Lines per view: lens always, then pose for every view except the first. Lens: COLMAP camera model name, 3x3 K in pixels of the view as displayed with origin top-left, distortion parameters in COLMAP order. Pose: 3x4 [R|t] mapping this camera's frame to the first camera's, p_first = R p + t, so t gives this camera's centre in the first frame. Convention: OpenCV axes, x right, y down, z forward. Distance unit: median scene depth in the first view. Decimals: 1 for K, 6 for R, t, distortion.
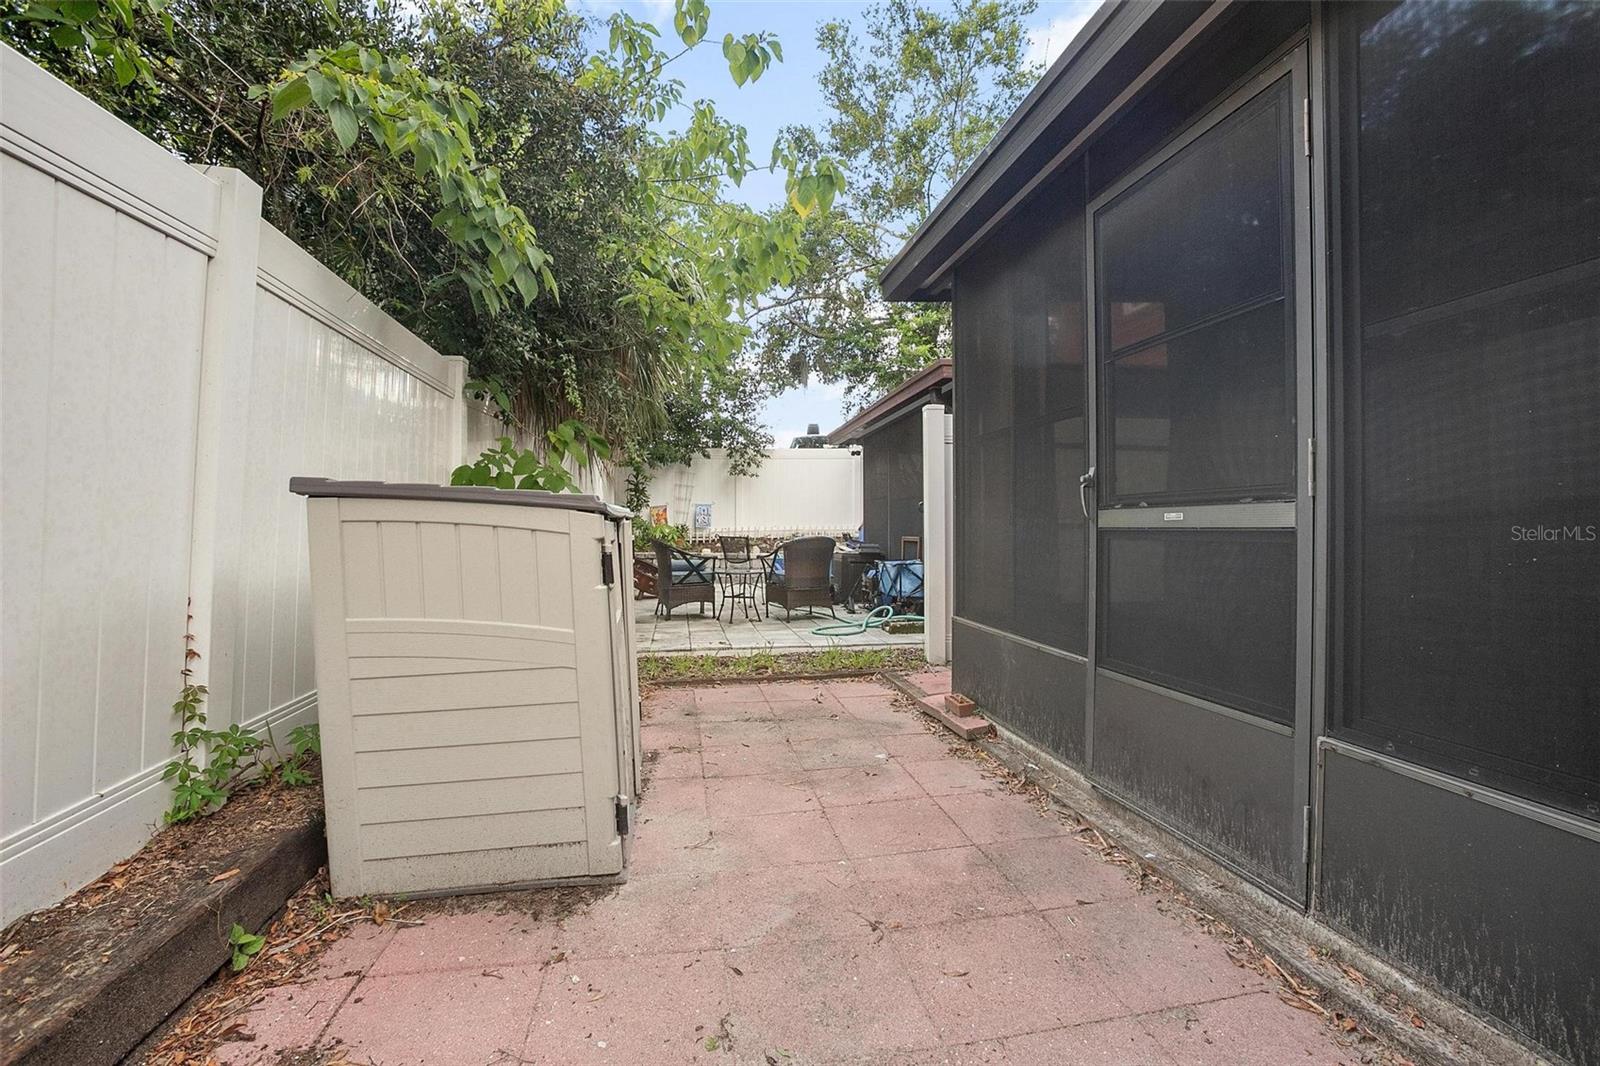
lens RADIAL K [[733.2, 0, 800.0], [0, 733.2, 533.0], [0, 0, 1]] dist [-0.059483, 0.021400]
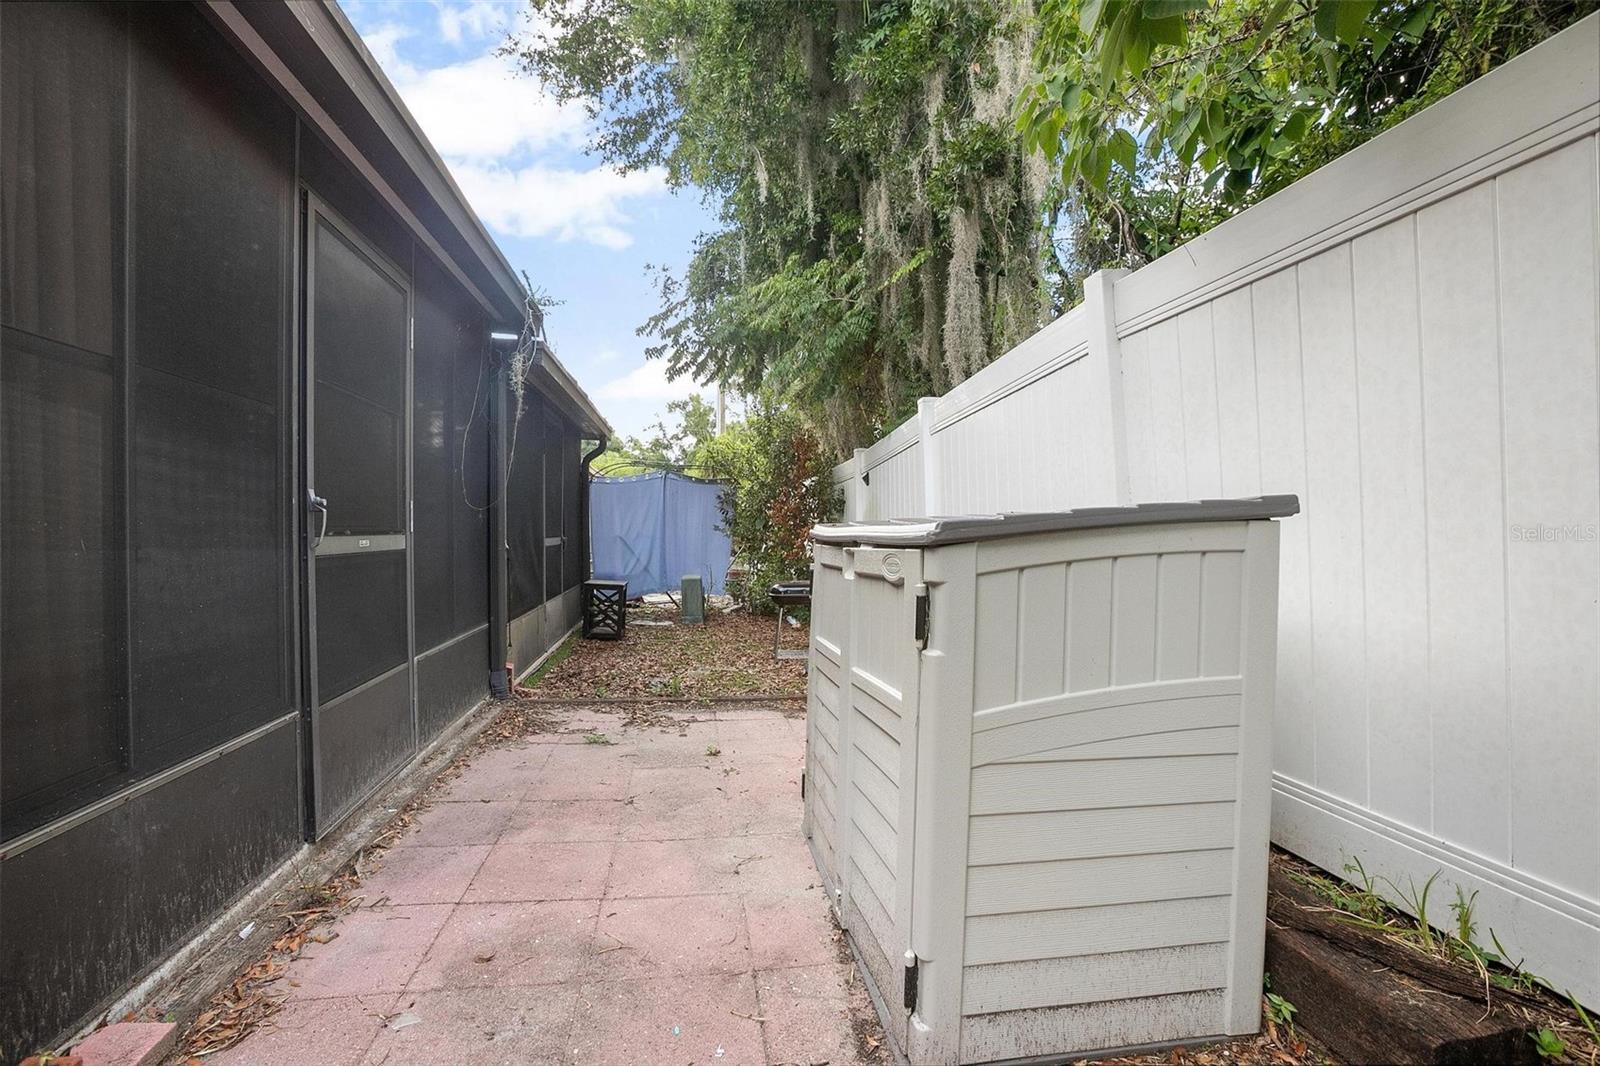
lens RADIAL K [[733.2, 0, 800.0], [0, 733.2, 533.0], [0, 0, 1]] dist [-0.059483, 0.021400]
pose [[-0.999935, -0.001558, 0.011314, -0.226196], [-0.001450, 0.999954, 0.009471, -0.049060], [-0.011328, 0.009454, -0.999891, 2.042484]]
